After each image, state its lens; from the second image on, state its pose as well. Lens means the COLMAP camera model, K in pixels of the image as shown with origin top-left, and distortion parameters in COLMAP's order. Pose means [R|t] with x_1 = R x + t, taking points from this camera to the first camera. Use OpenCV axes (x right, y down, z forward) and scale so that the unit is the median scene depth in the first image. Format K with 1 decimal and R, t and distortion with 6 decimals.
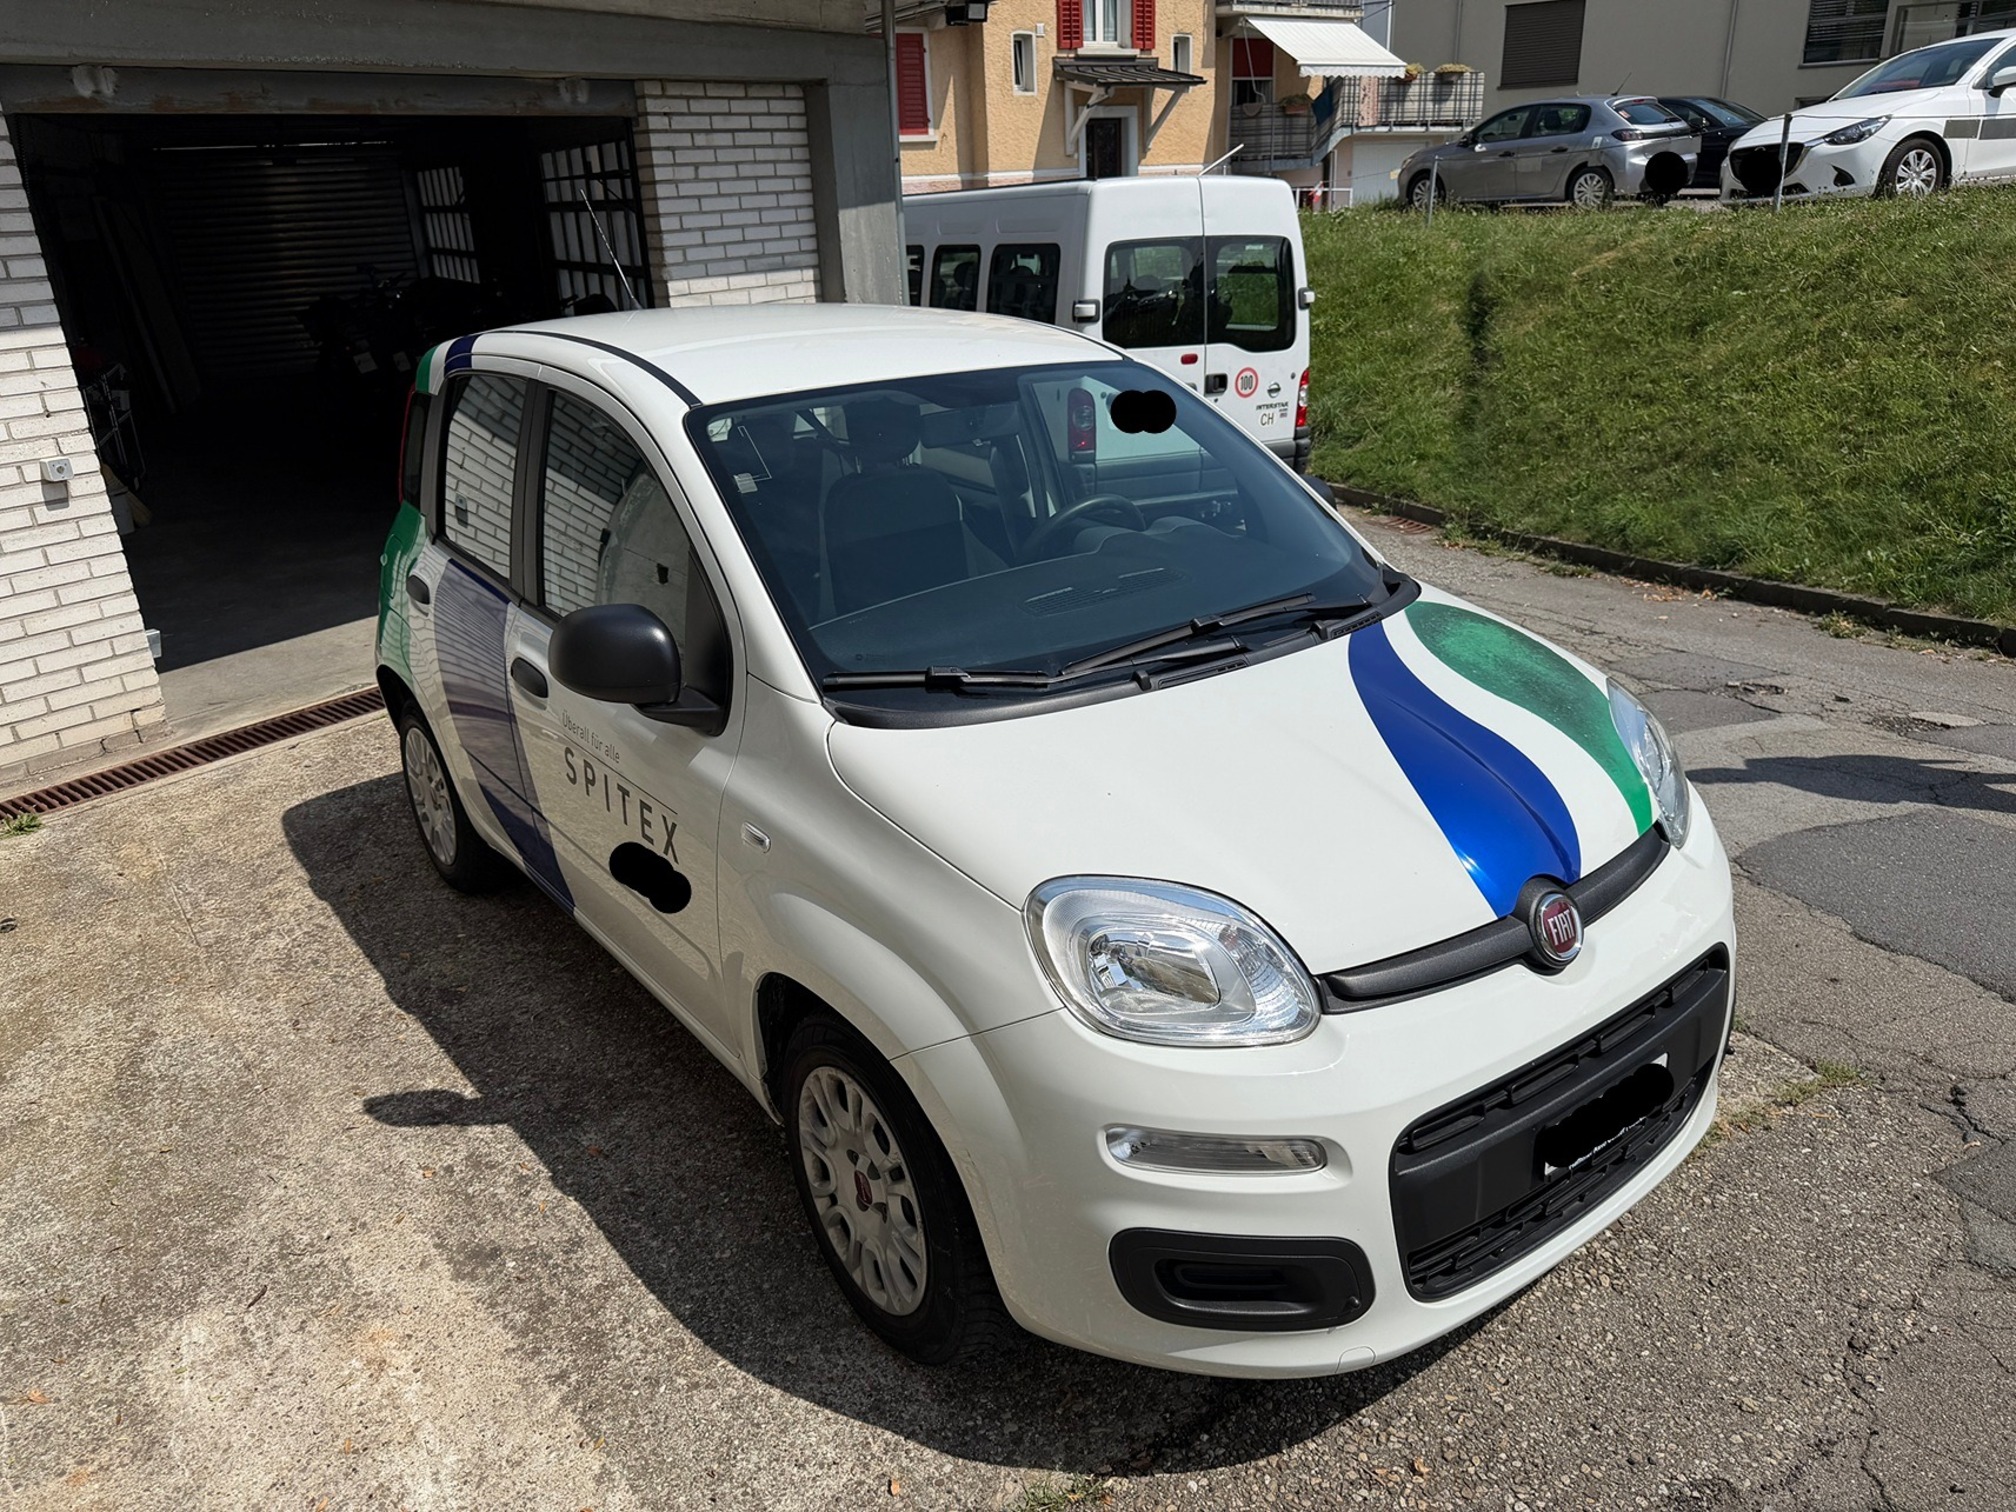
lens RADIAL K [[1401.2, 0, 1008.0], [0, 1401.2, 756.0], [0, 0, 1]] dist [0.034996, -0.055058]
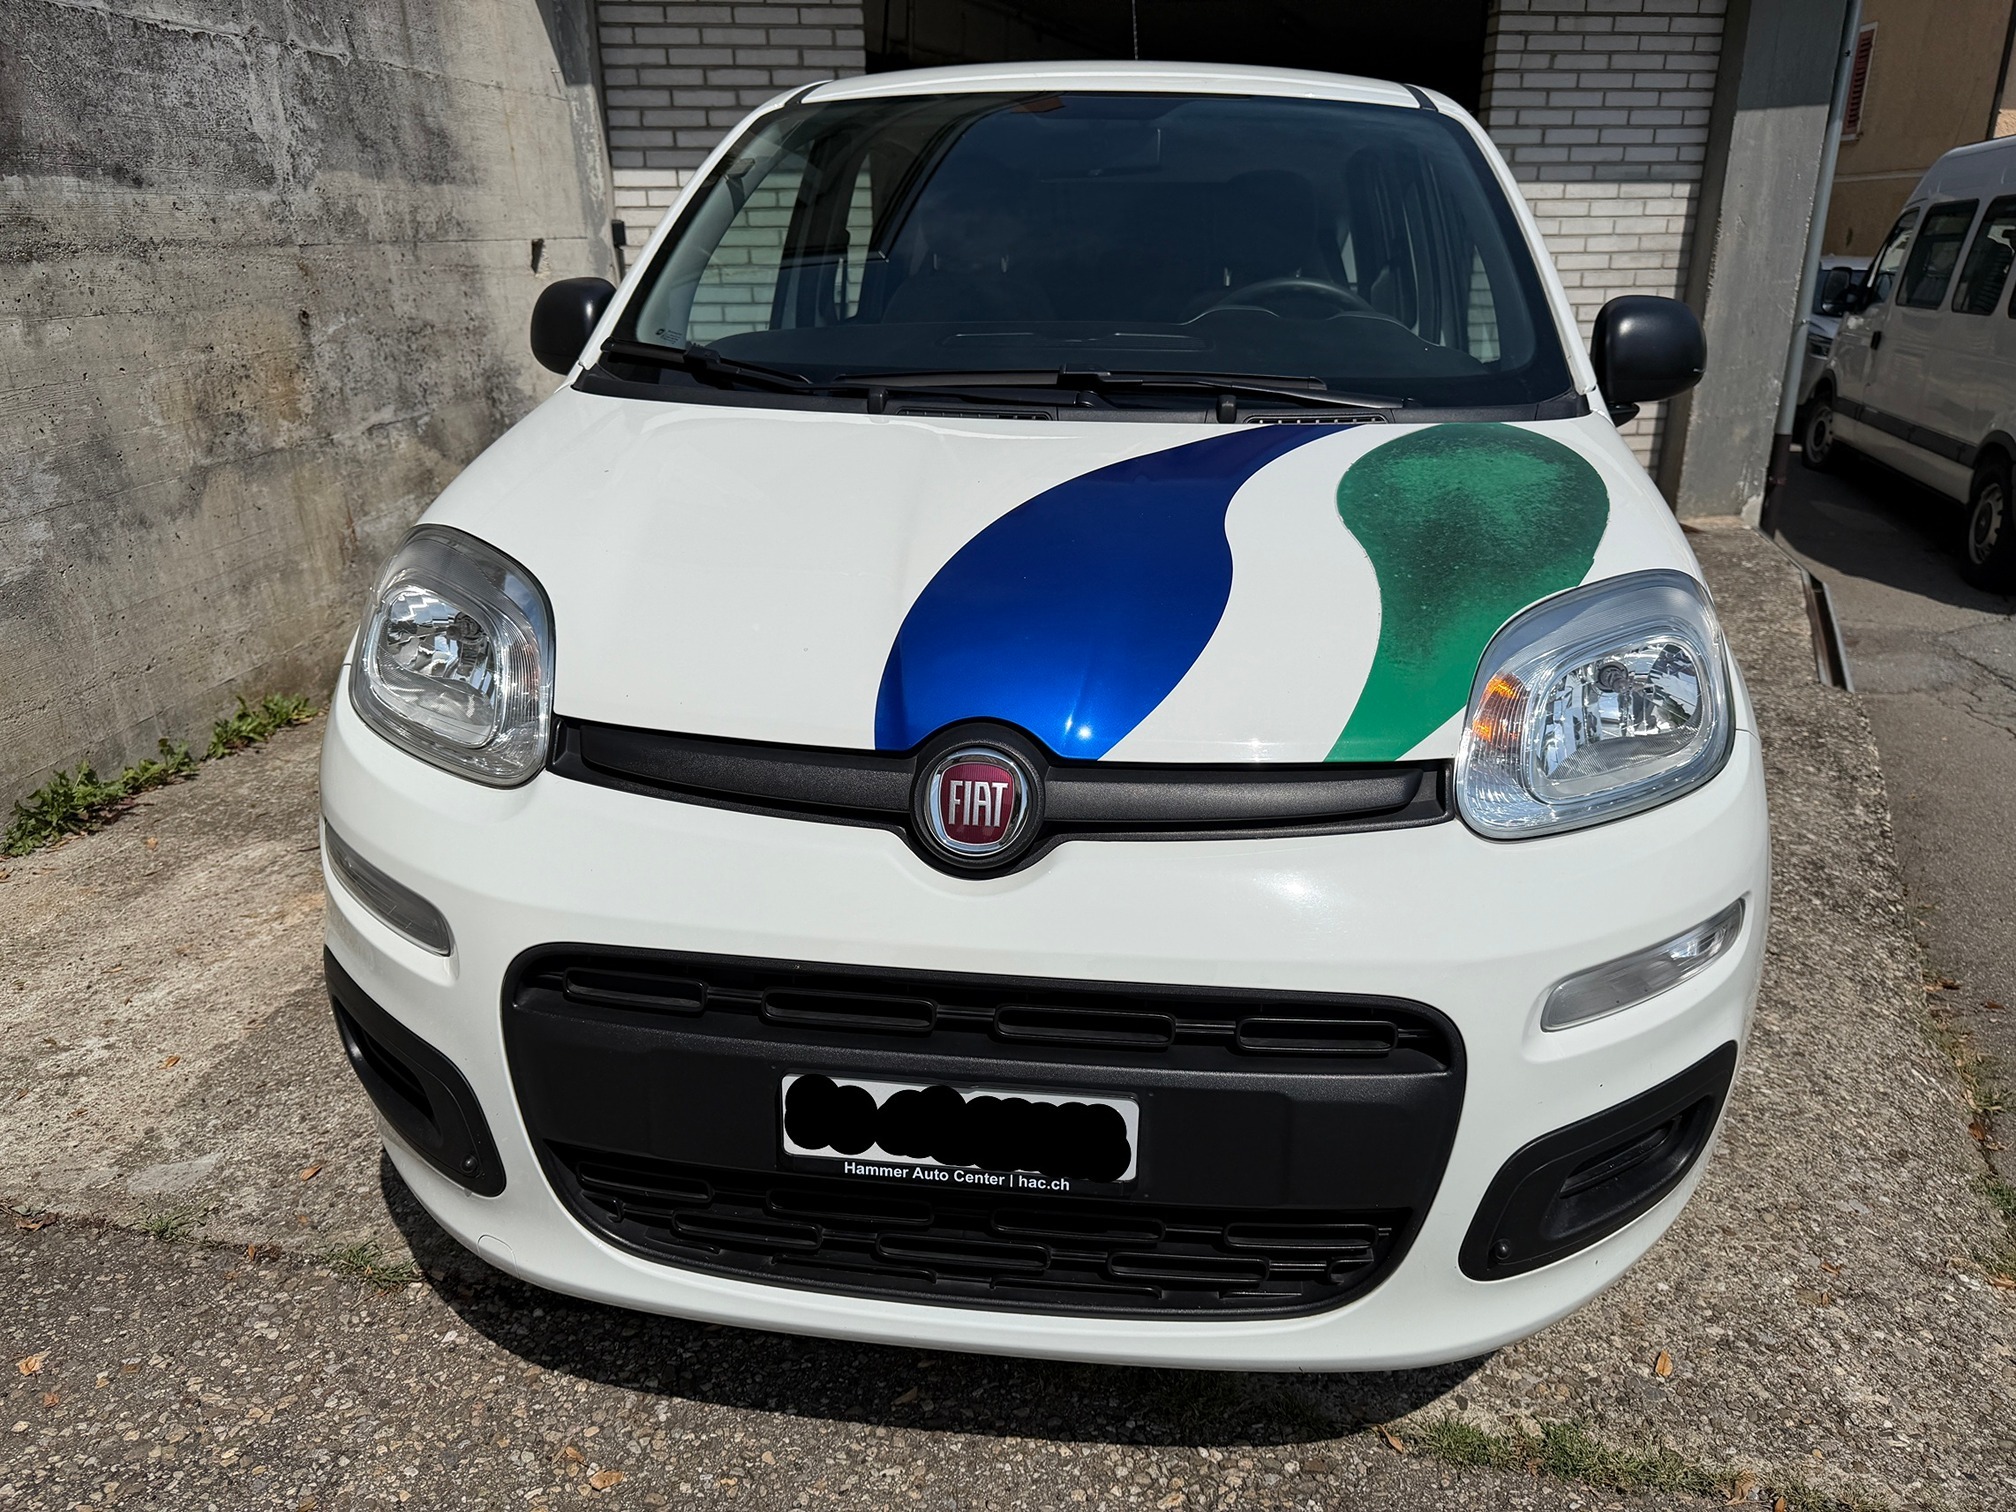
lens RADIAL K [[1401.2, 0, 1008.0], [0, 1401.2, 756.0], [0, 0, 1]] dist [0.034996, -0.055058]
pose [[0.731269, 0.273755, -0.624743, 0.197819], [-0.275099, 0.956498, 0.097120, 0.011118], [0.624153, 0.100845, 0.774767, 0.142011]]
